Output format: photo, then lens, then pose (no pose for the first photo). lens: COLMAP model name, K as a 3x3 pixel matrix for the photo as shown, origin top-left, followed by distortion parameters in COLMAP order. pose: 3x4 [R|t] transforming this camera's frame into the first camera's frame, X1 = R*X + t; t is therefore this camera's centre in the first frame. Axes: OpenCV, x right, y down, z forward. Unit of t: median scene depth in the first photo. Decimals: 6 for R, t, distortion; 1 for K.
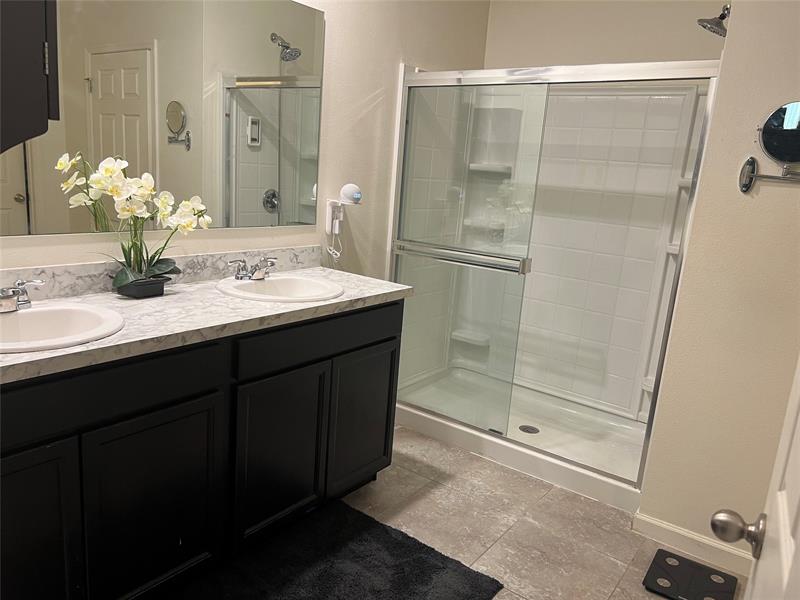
lens RADIAL K [[604.0, 0, 402.6], [0, 604.0, 300.9], [0, 0, 1]] dist [0.077334, -0.092188]
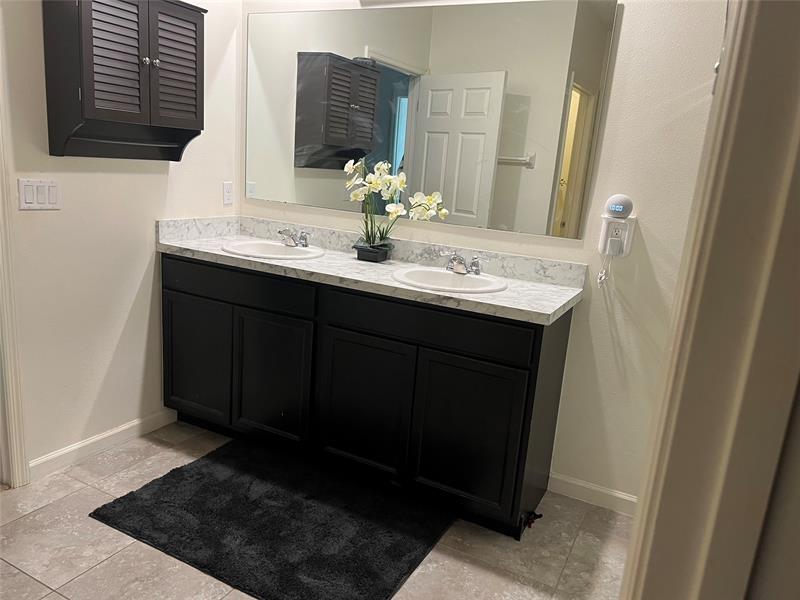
lens RADIAL K [[604.0, 0, 402.6], [0, 604.0, 300.9], [0, 0, 1]] dist [0.077334, -0.092188]
pose [[0.161314, 0.157415, -0.974268, 0.947511], [-0.274440, 0.955415, 0.108929, -0.090829], [0.947977, 0.249806, 0.197323, 0.821260]]
